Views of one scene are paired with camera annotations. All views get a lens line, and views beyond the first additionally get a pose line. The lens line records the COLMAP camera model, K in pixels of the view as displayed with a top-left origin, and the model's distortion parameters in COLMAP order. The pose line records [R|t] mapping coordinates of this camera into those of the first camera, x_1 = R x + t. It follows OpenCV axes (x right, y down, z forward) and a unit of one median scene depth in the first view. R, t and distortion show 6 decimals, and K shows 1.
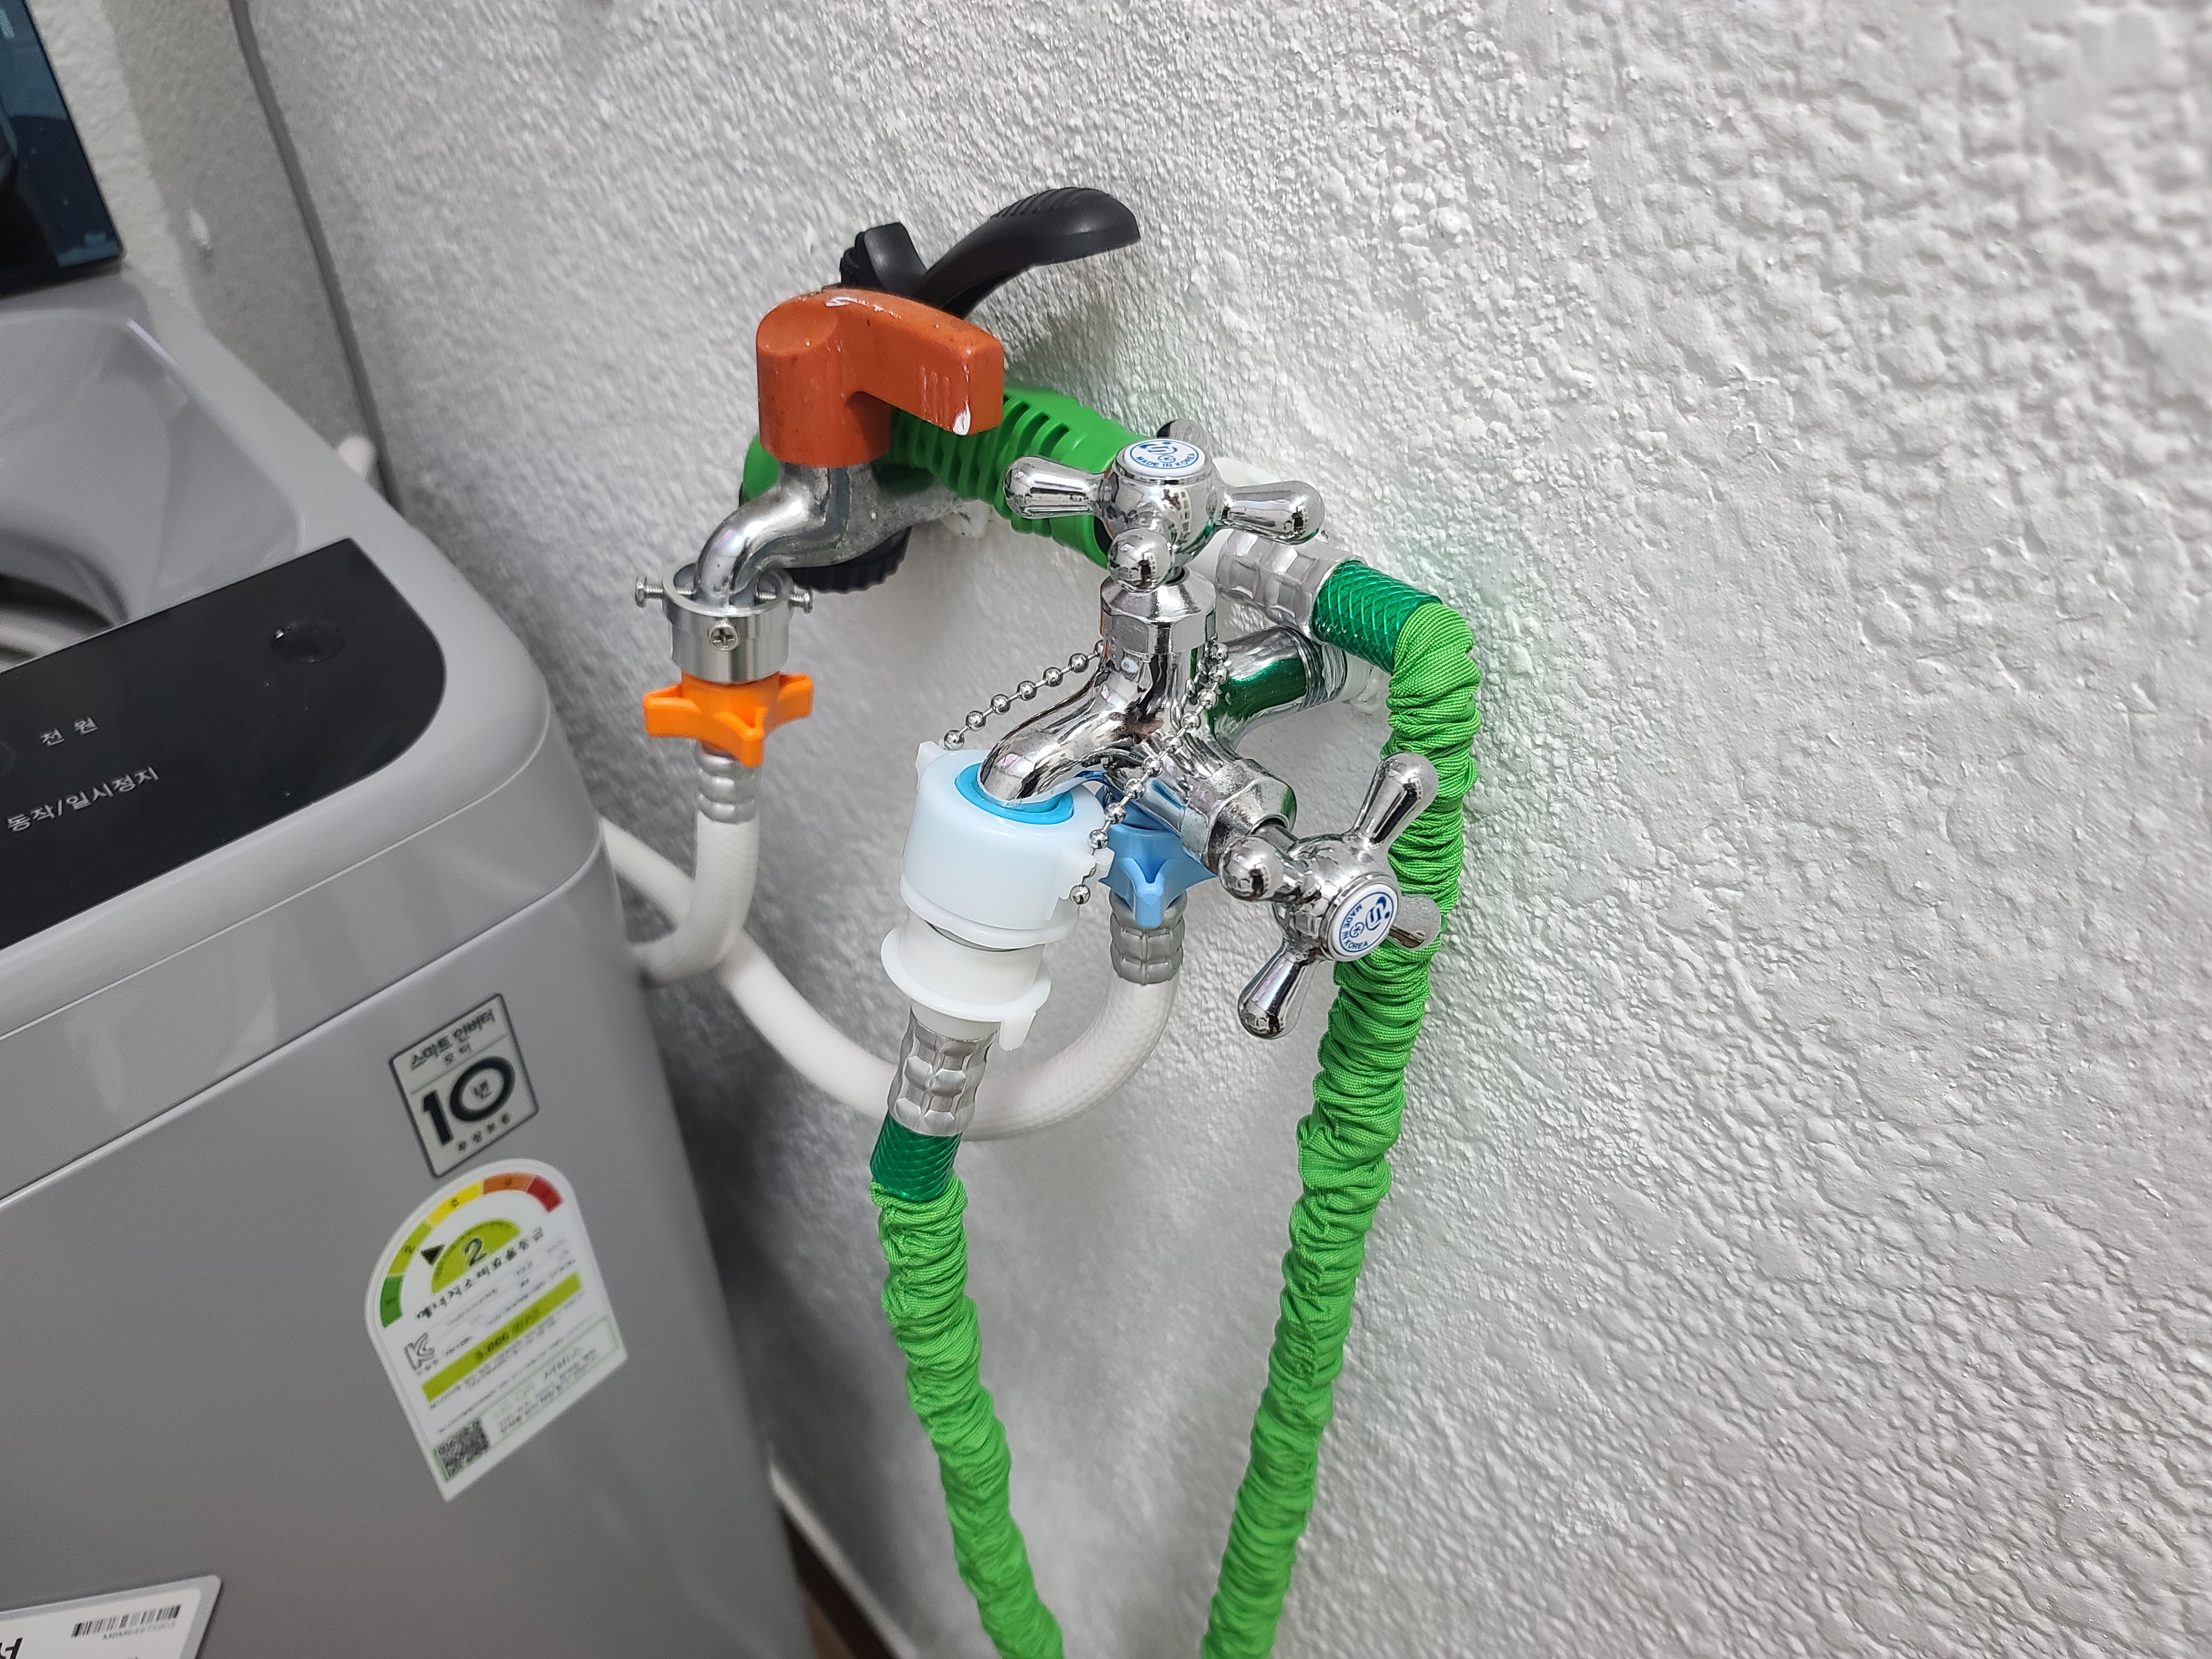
lens RADIAL K [[1610.5, 0, 1109.9], [0, 1610.5, 876.9], [0, 0, 1]] dist [0.022012, 0.006520]
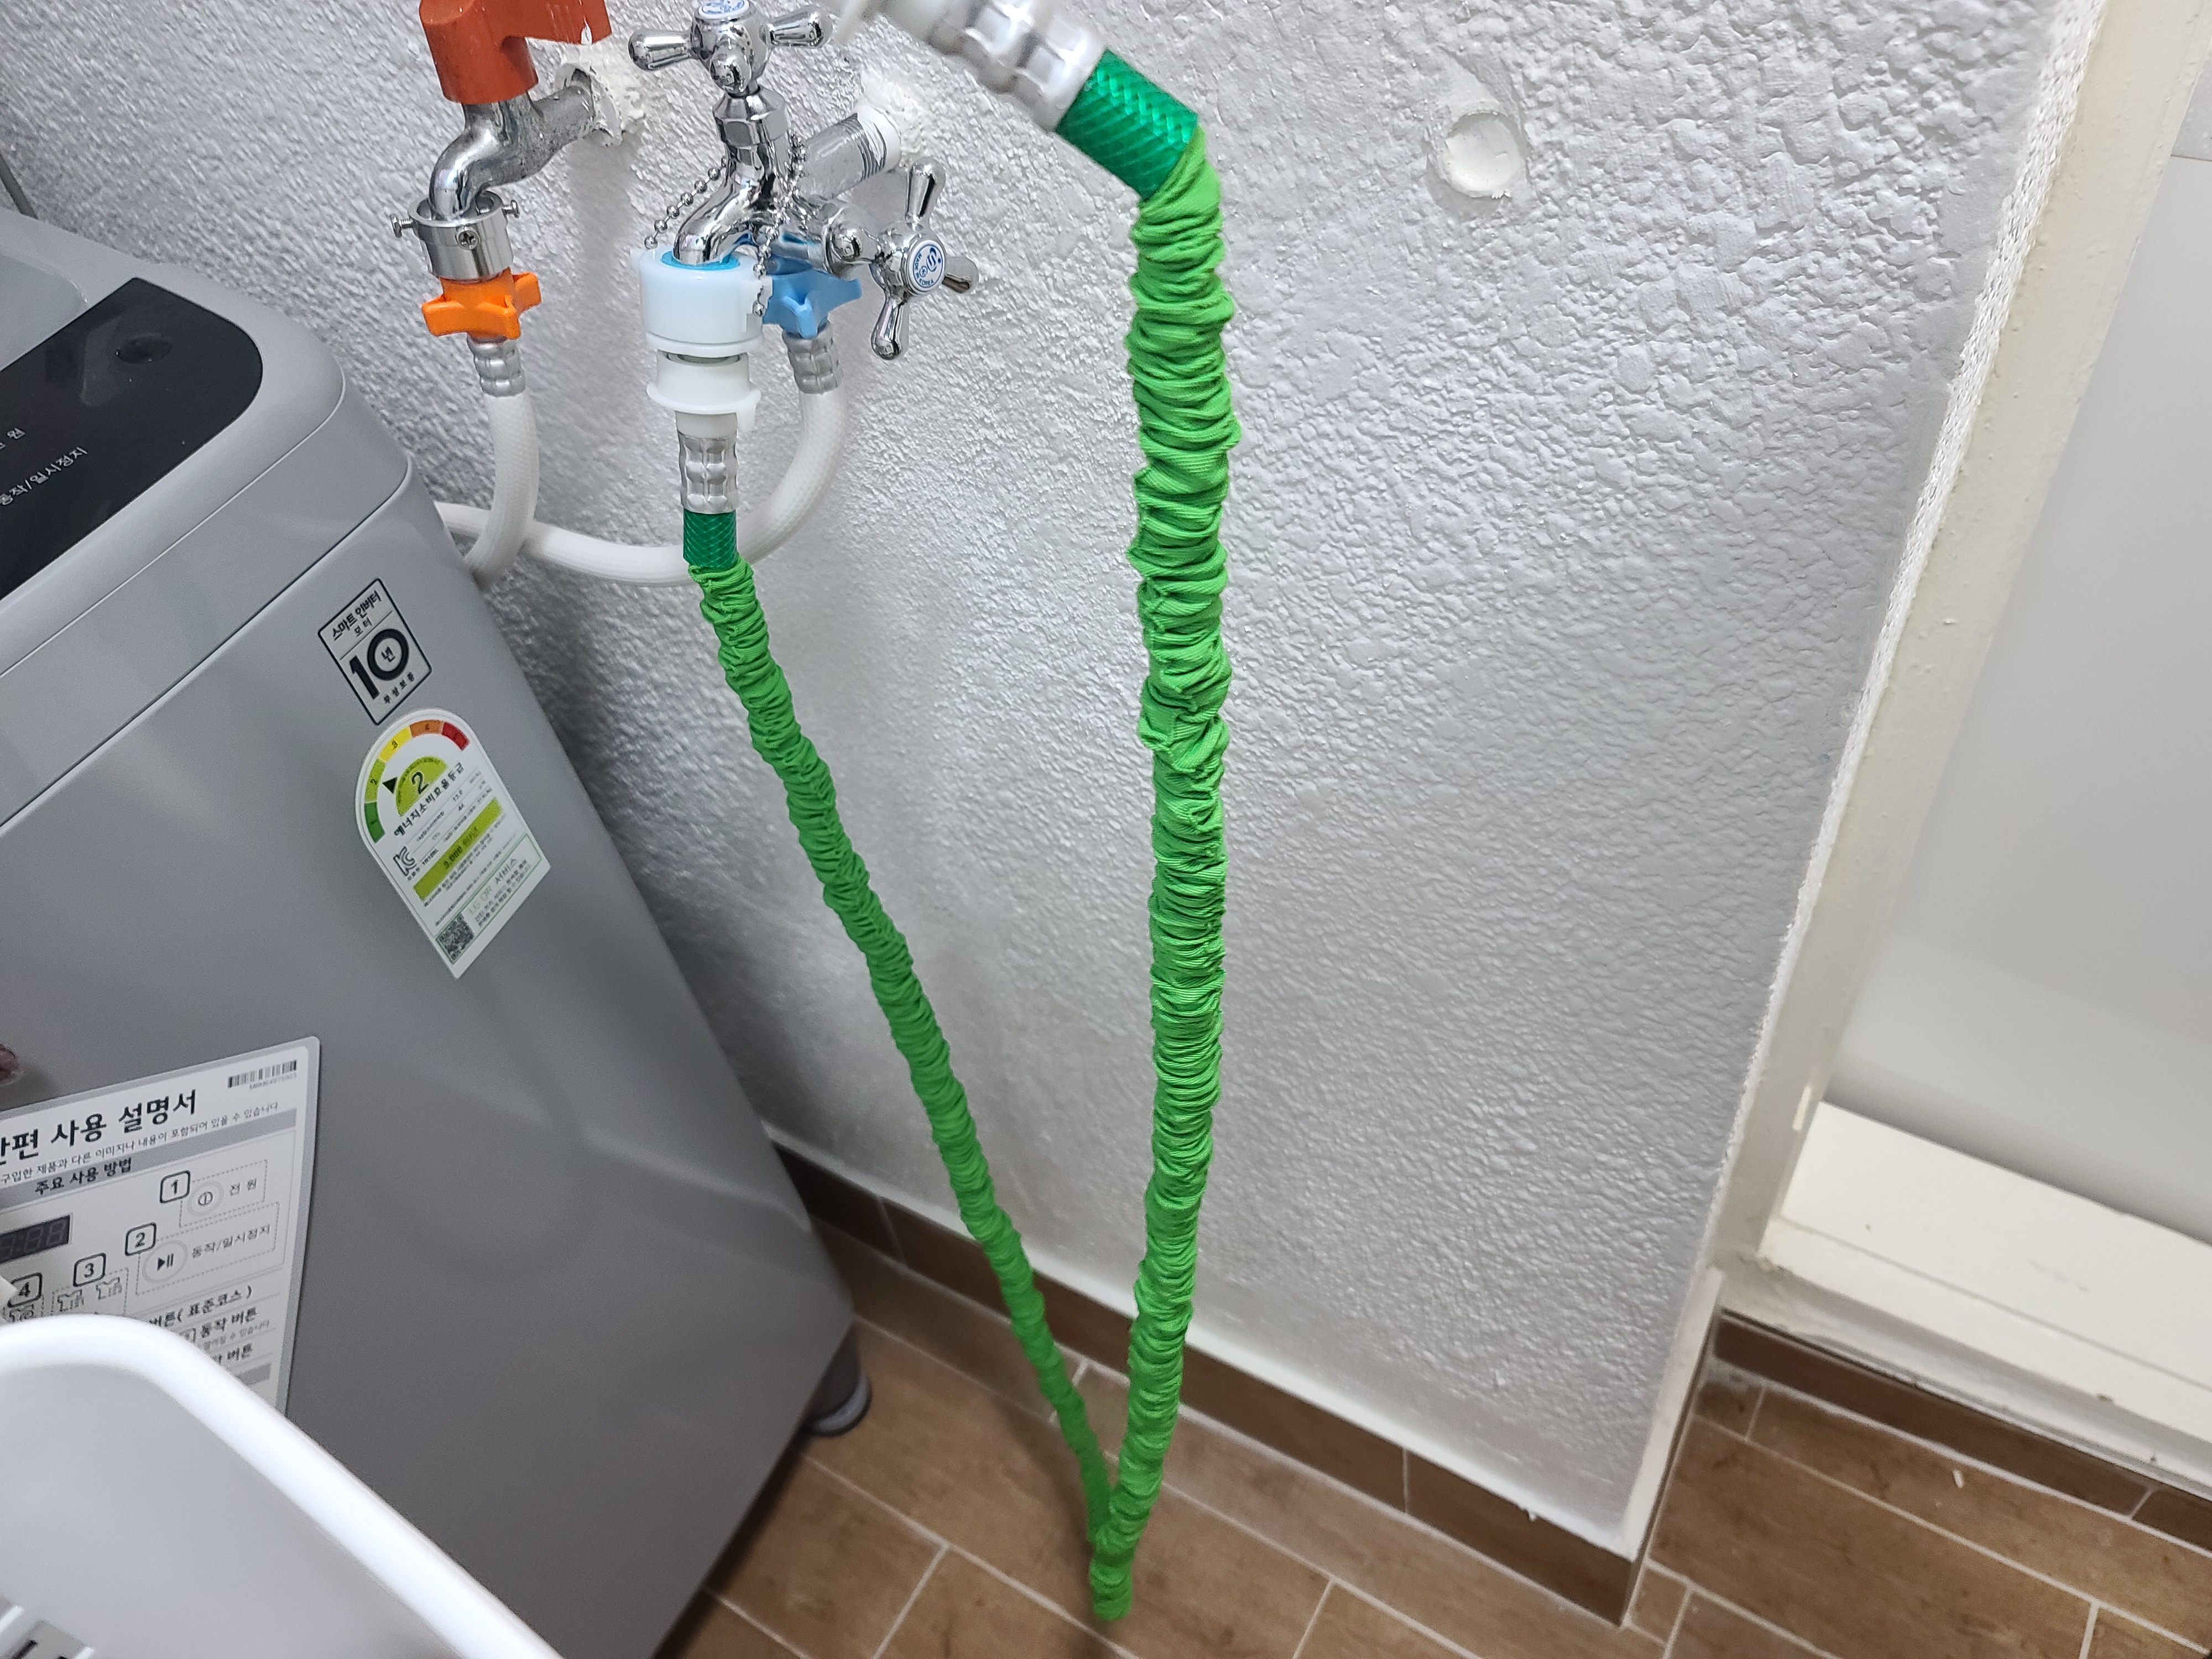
lens RADIAL K [[1610.5, 0, 1126.5], [0, 1610.5, 850.5], [0, 0, 1]] dist [0.022012, 0.006520]
pose [[0.945202, -0.293209, 0.143602, -0.057087], [0.275386, 0.952265, 0.131734, 0.379805], [-0.175372, -0.084969, 0.980829, -0.632732]]
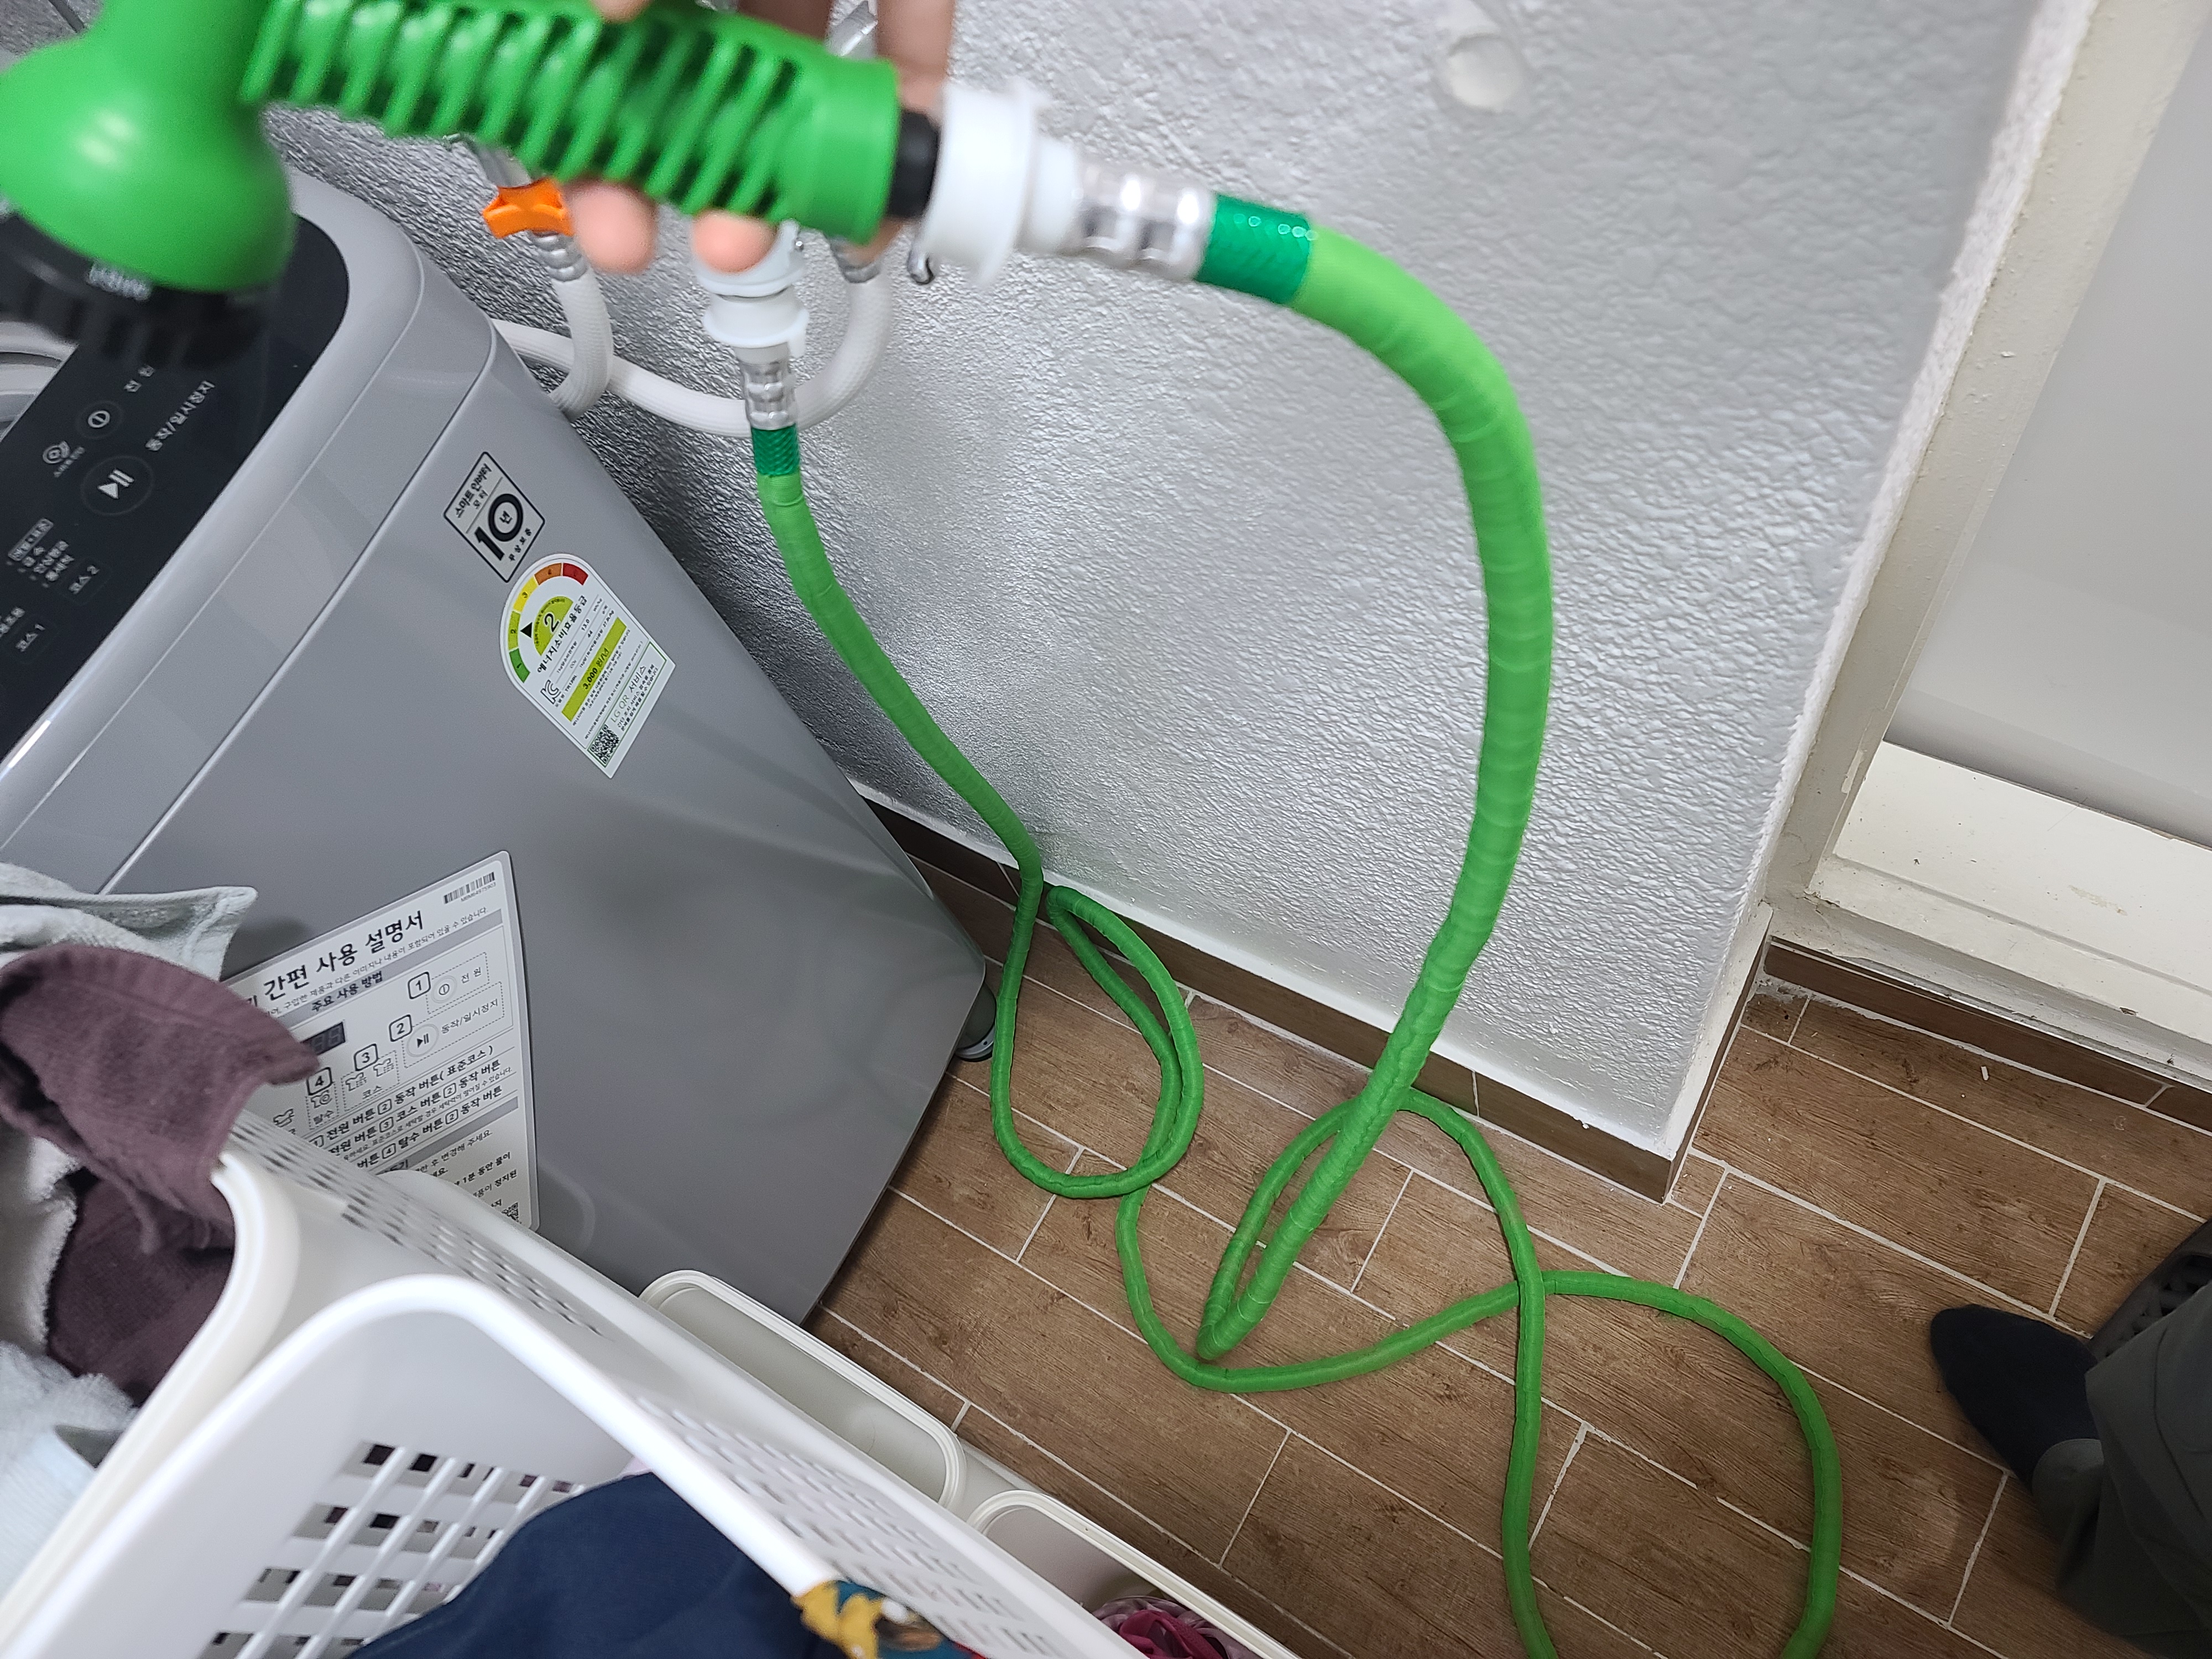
lens RADIAL K [[1610.5, 0, 1114.9], [0, 1610.5, 843.8], [0, 0, 1]] dist [0.022012, 0.006520]
pose [[0.931796, -0.361464, -0.033173, 0.109801], [0.346414, 0.858244, 0.378701, 0.024975], [-0.108416, -0.364364, 0.924924, -0.765369]]
